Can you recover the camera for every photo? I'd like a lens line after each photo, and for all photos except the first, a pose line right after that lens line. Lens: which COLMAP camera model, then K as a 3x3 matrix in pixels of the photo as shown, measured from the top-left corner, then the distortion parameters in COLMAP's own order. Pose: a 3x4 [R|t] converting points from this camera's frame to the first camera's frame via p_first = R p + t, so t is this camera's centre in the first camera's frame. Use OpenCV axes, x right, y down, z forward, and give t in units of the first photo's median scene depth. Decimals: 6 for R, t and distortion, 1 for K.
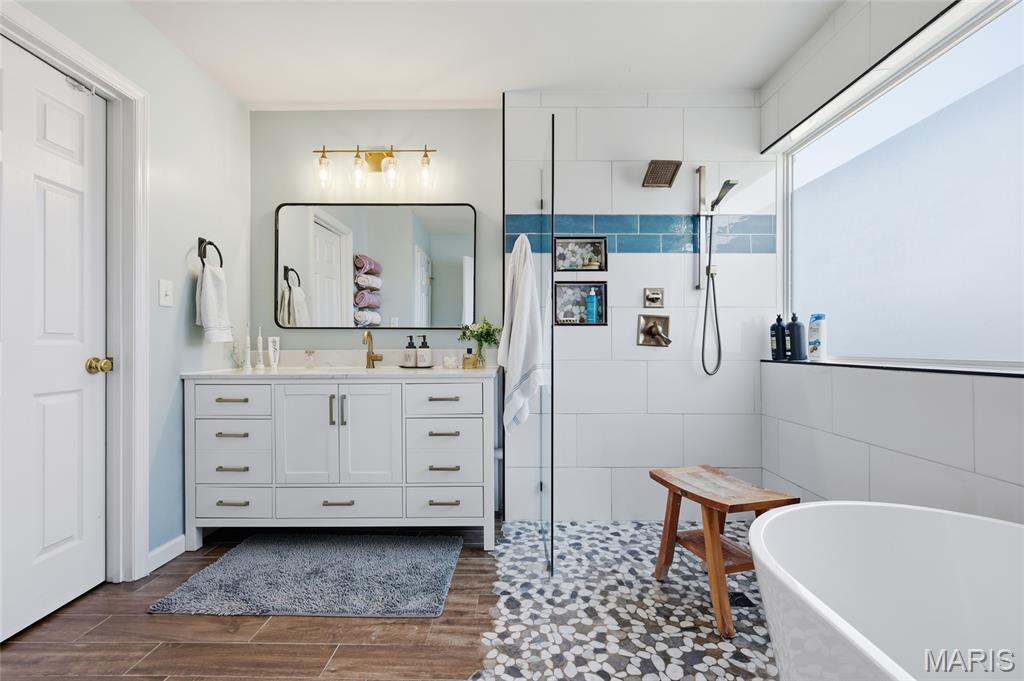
lens RADIAL K [[451.1, 0, 515.2], [0, 451.1, 343.9], [0, 0, 1]] dist [0.005284, -0.000377]
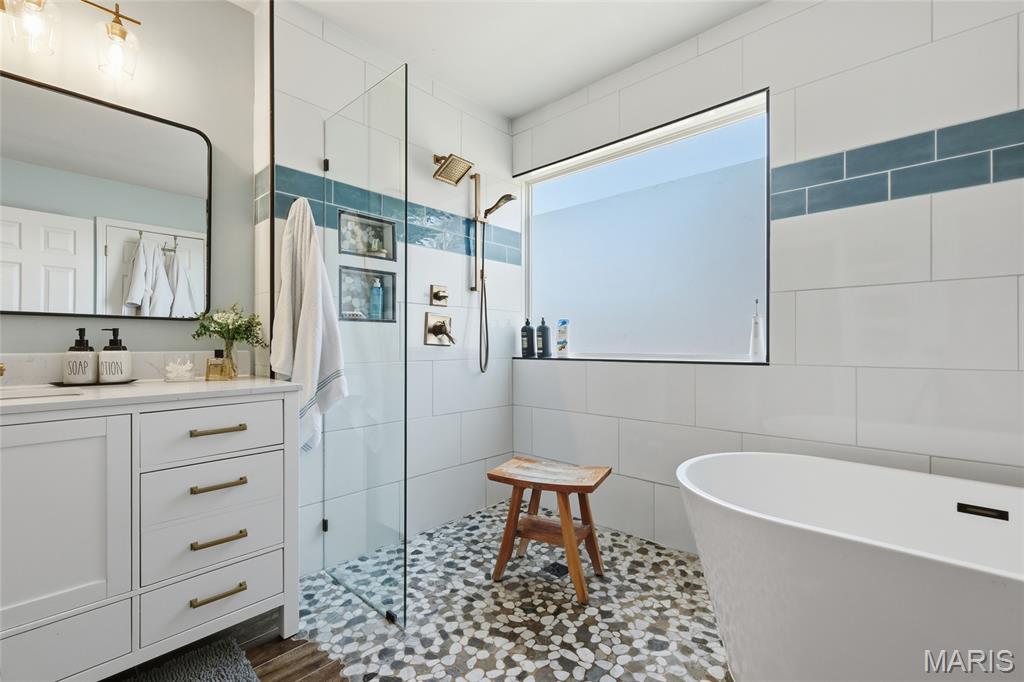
lens RADIAL K [[451.1, 0, 511.0], [0, 451.1, 342.2], [0, 0, 1]] dist [0.005284, -0.000377]
pose [[0.671278, 0.002445, 0.741202, -0.320105], [-0.003226, 0.999995, -0.000377, -0.002476], [-0.741199, -0.002138, 0.671282, 0.246095]]
